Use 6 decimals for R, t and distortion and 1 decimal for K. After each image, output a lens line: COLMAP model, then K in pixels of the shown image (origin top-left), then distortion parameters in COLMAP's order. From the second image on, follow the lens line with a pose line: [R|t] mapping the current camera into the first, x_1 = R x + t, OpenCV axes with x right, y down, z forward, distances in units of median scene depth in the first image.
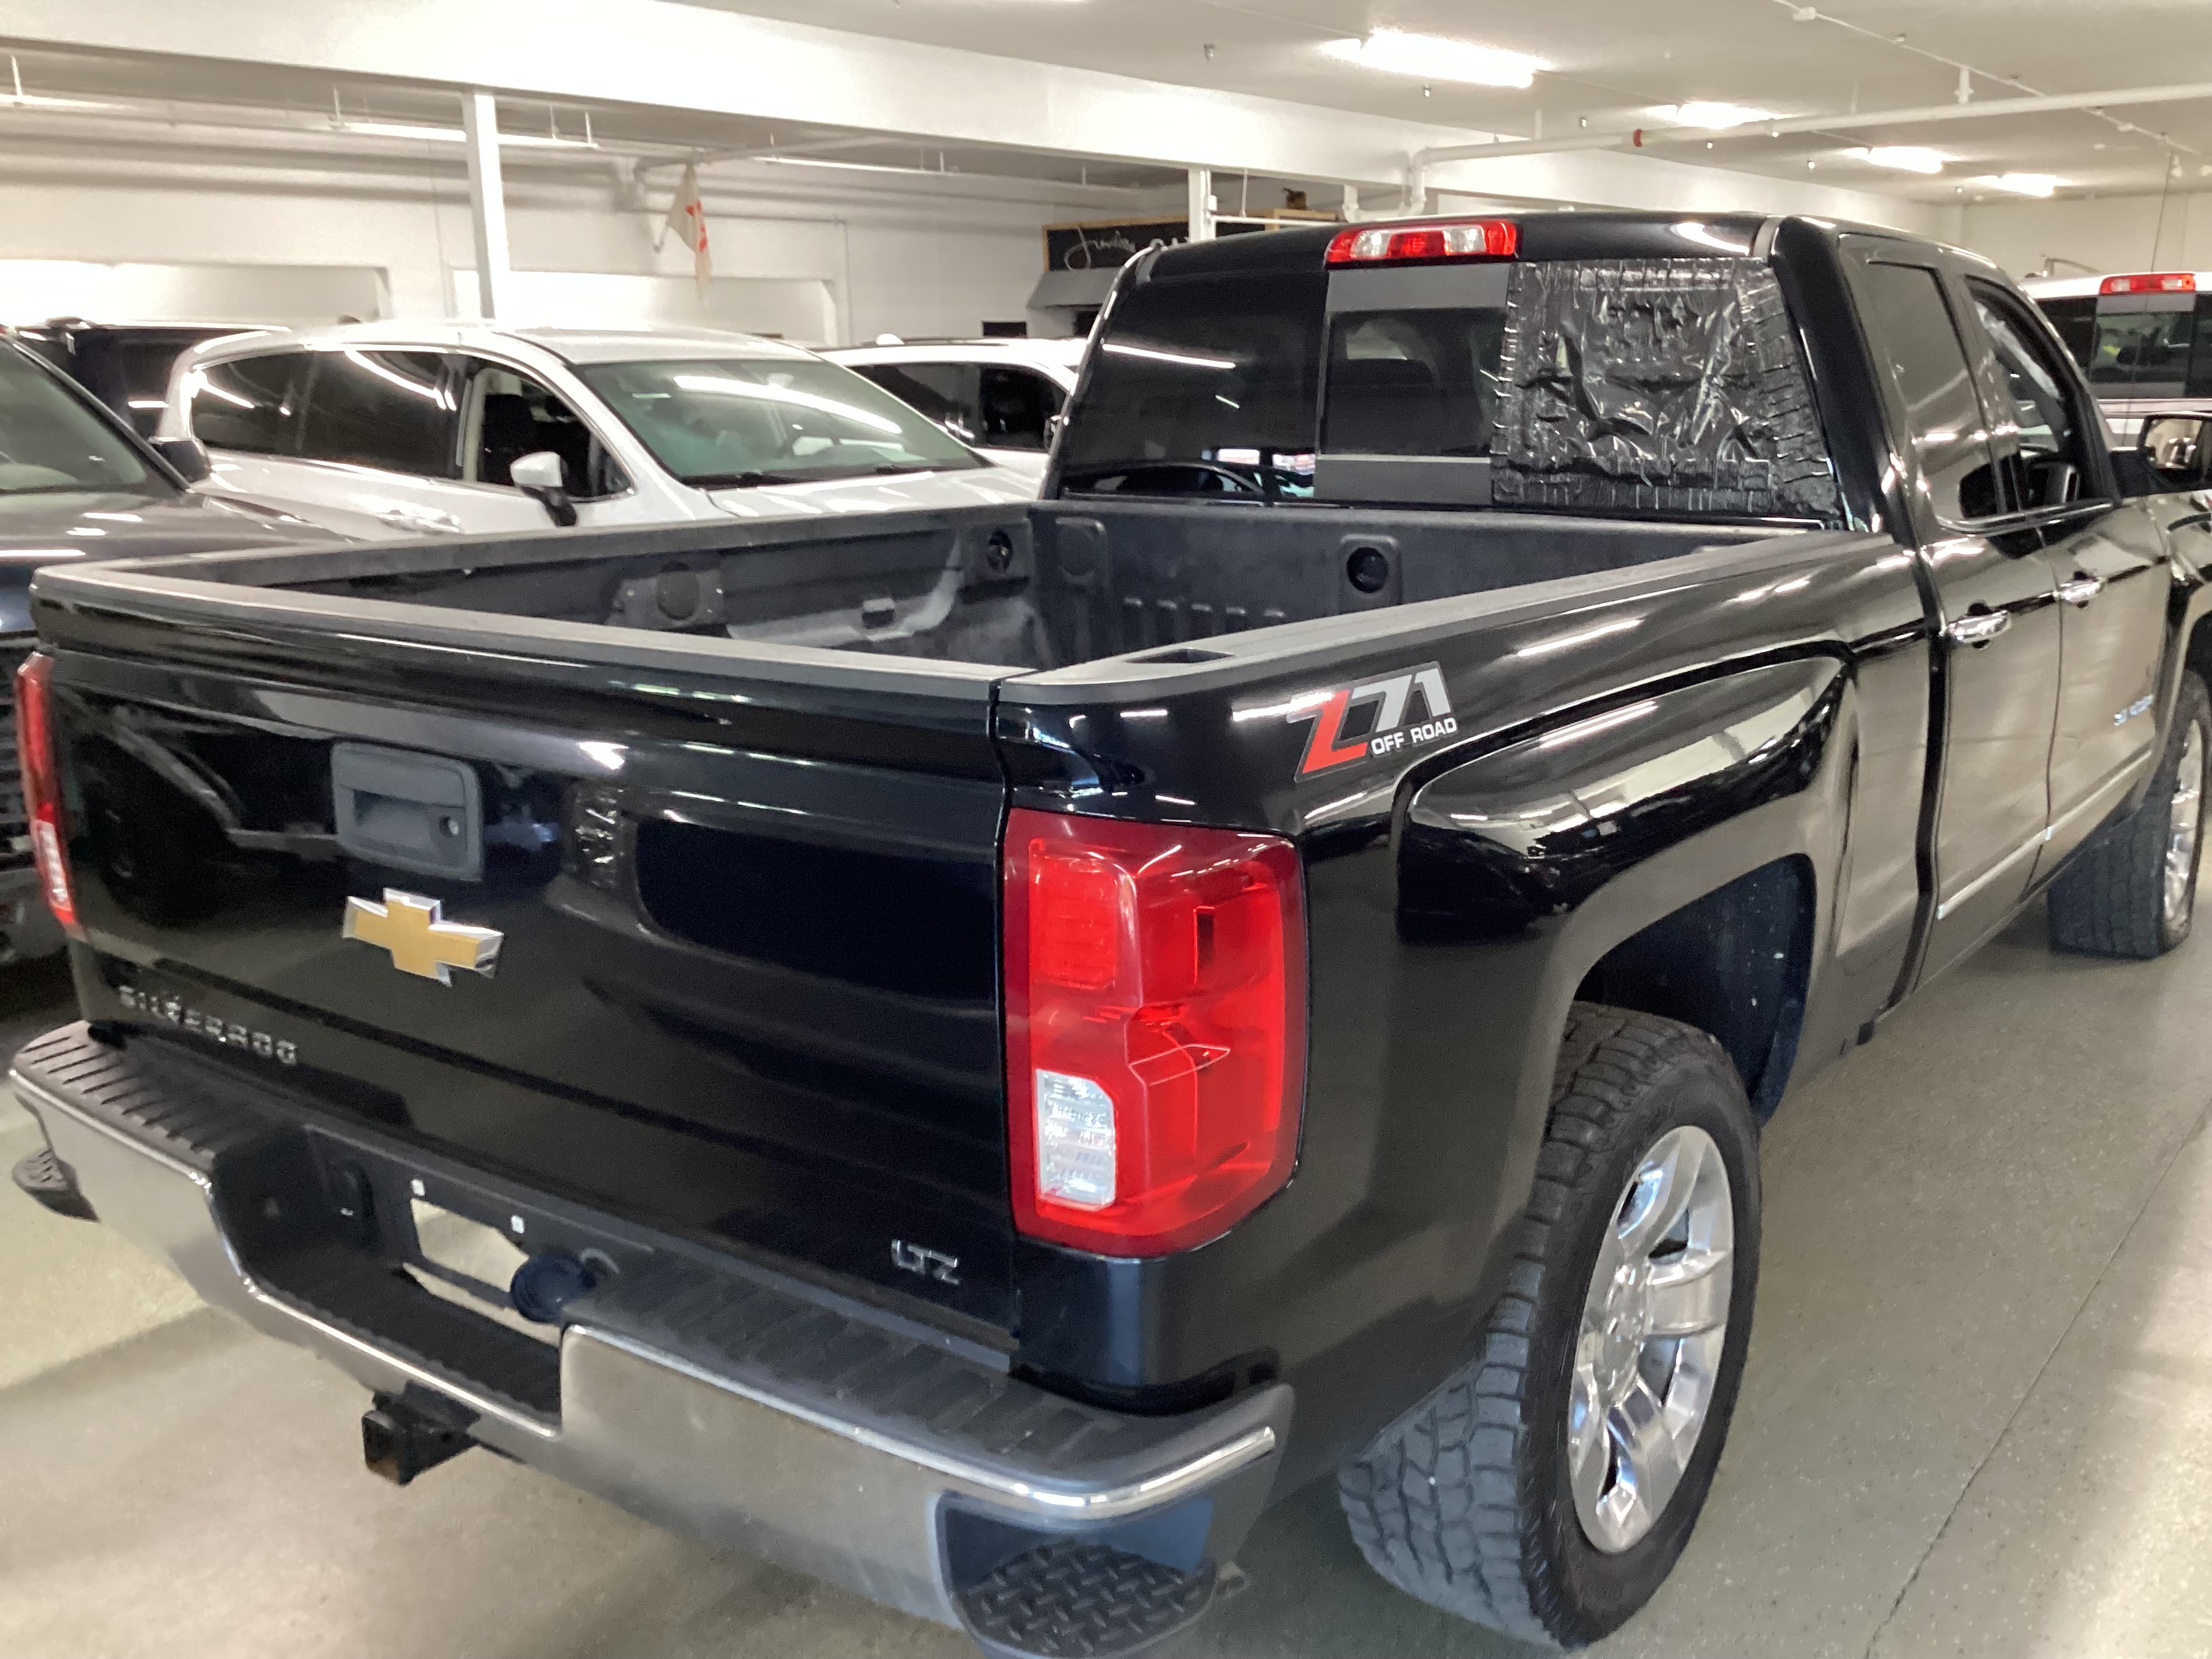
lens RADIAL K [[2077.5, 0, 1114.4], [0, 2077.5, 888.3], [0, 0, 1]] dist [0.084772, -0.183764]
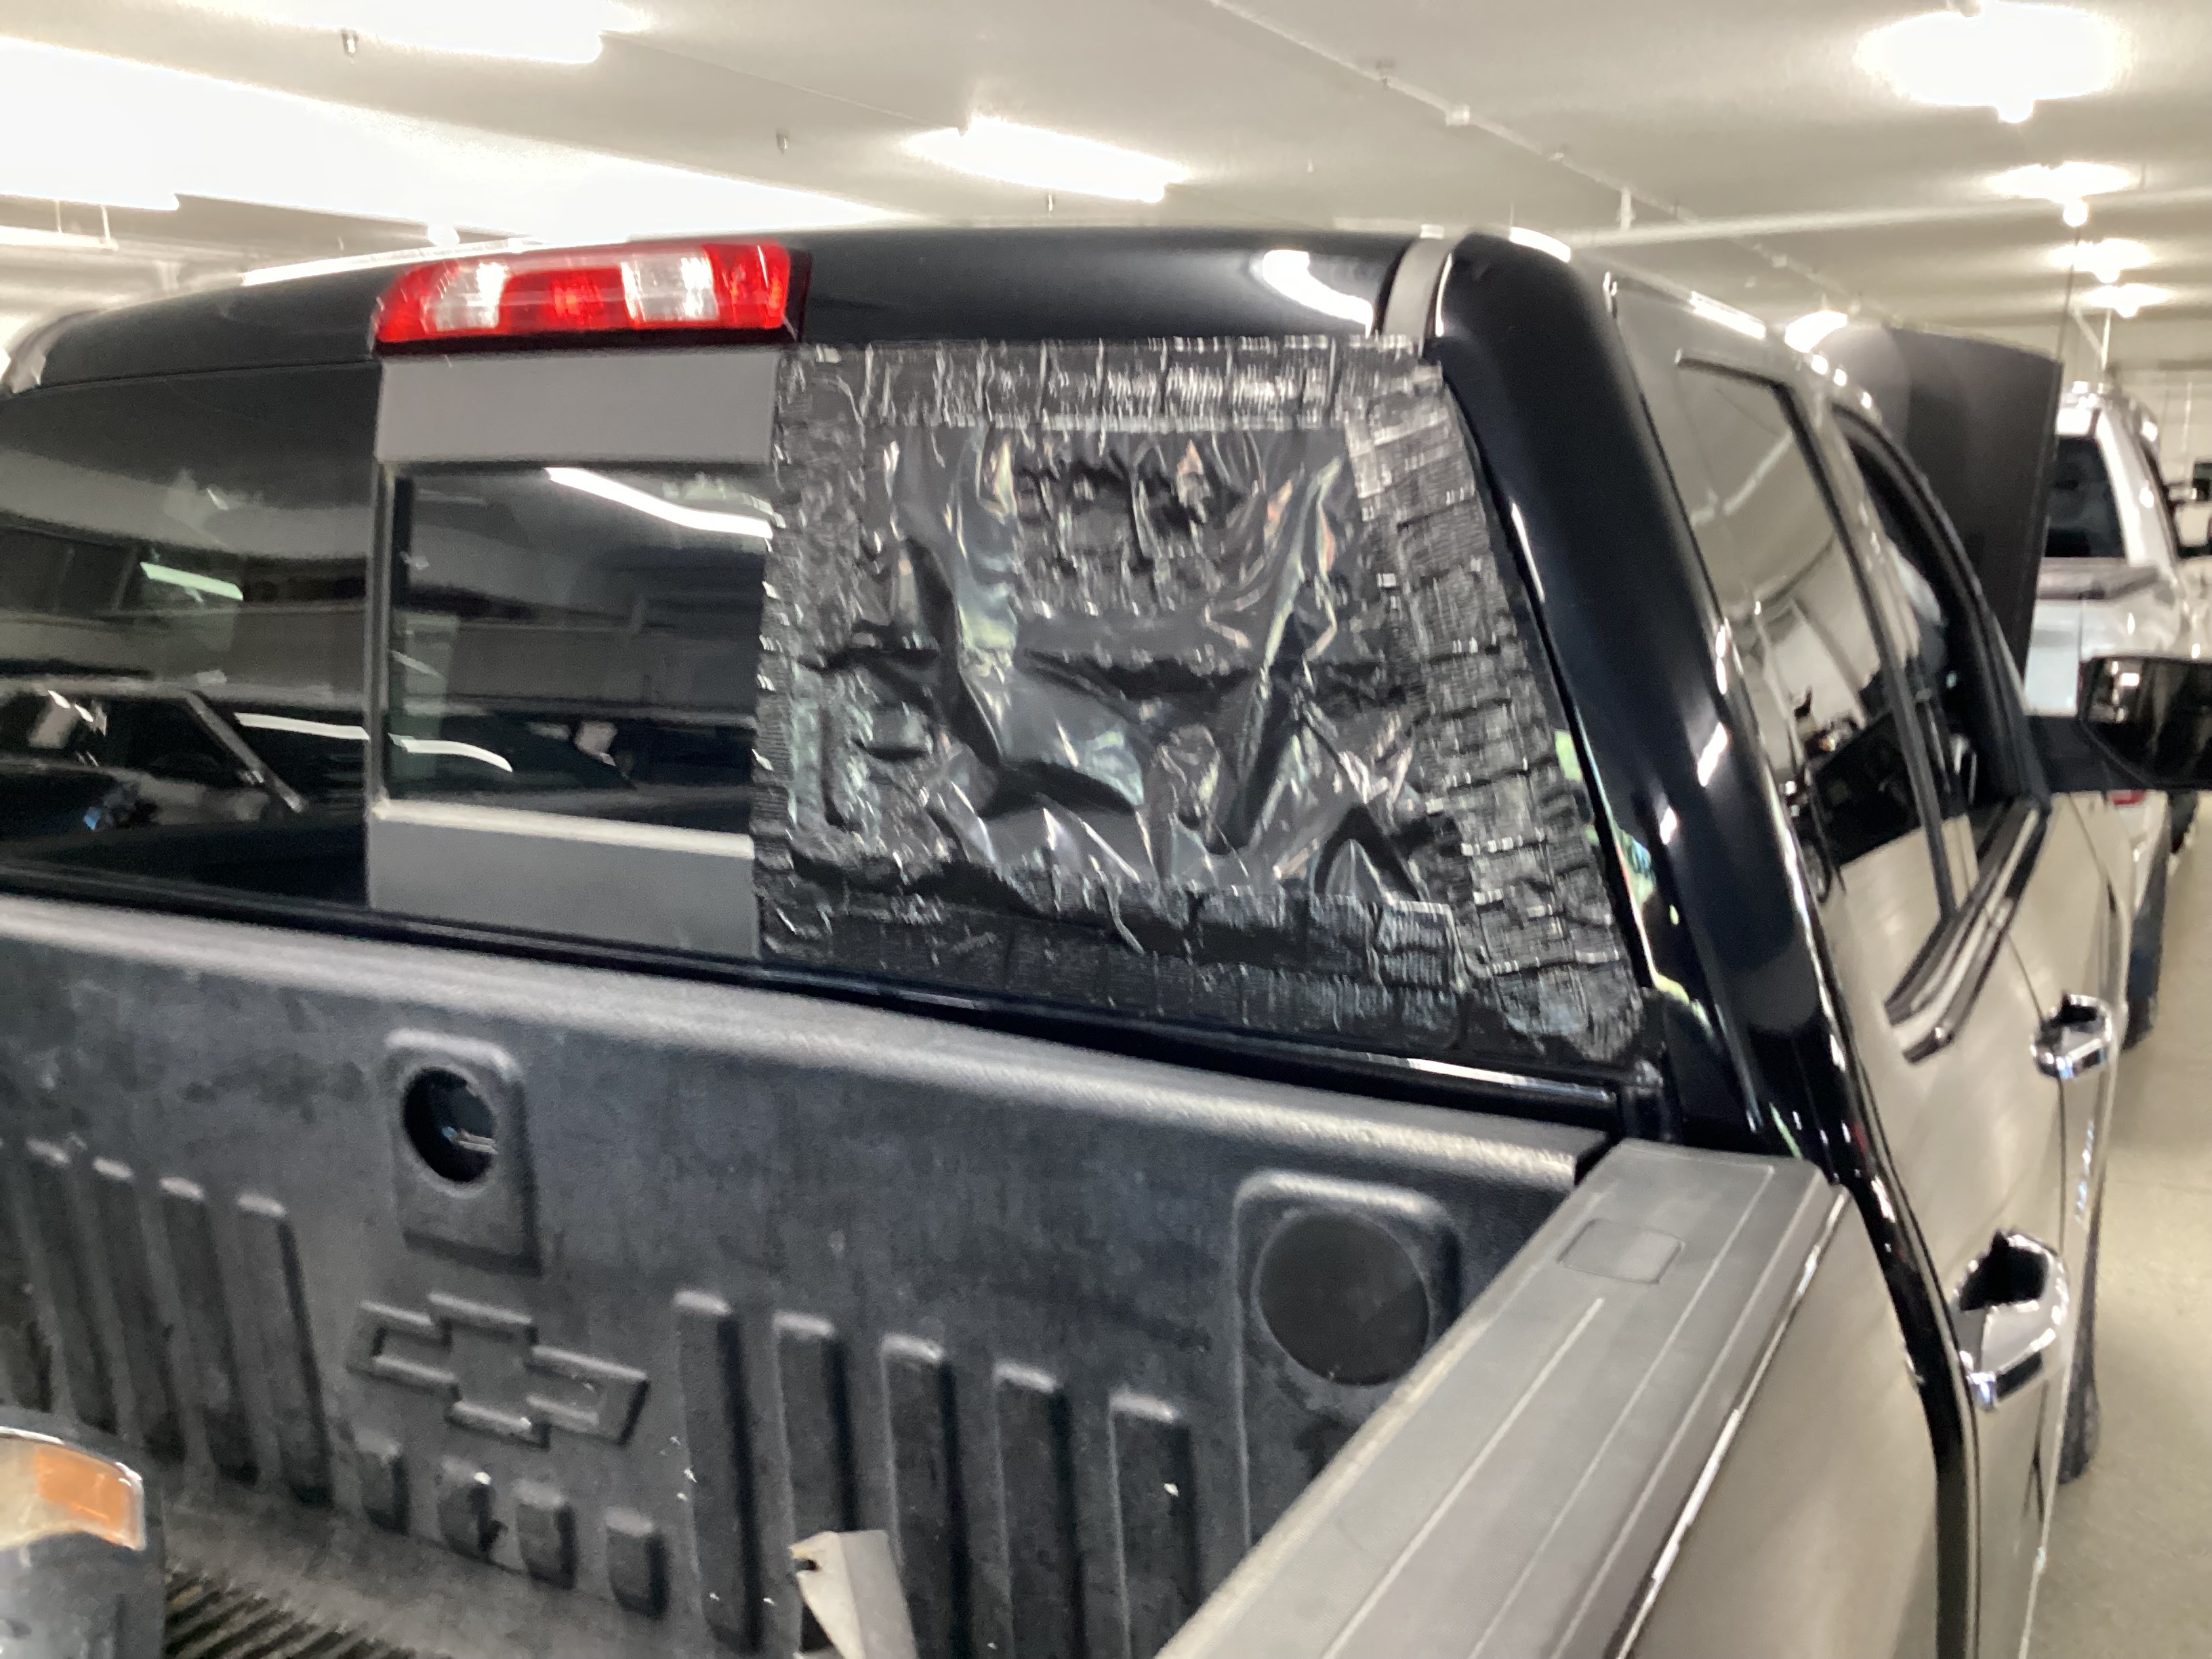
lens RADIAL K [[2009.0, 0, 1106.0], [0, 2009.0, 829.5], [0, 0, 1]] dist [0.179803, -0.422833]
pose [[0.990485, -0.014650, 0.136840, 0.204045], [0.025441, 0.996672, -0.077446, -0.187664], [-0.135250, 0.080190, 0.987561, 0.655865]]
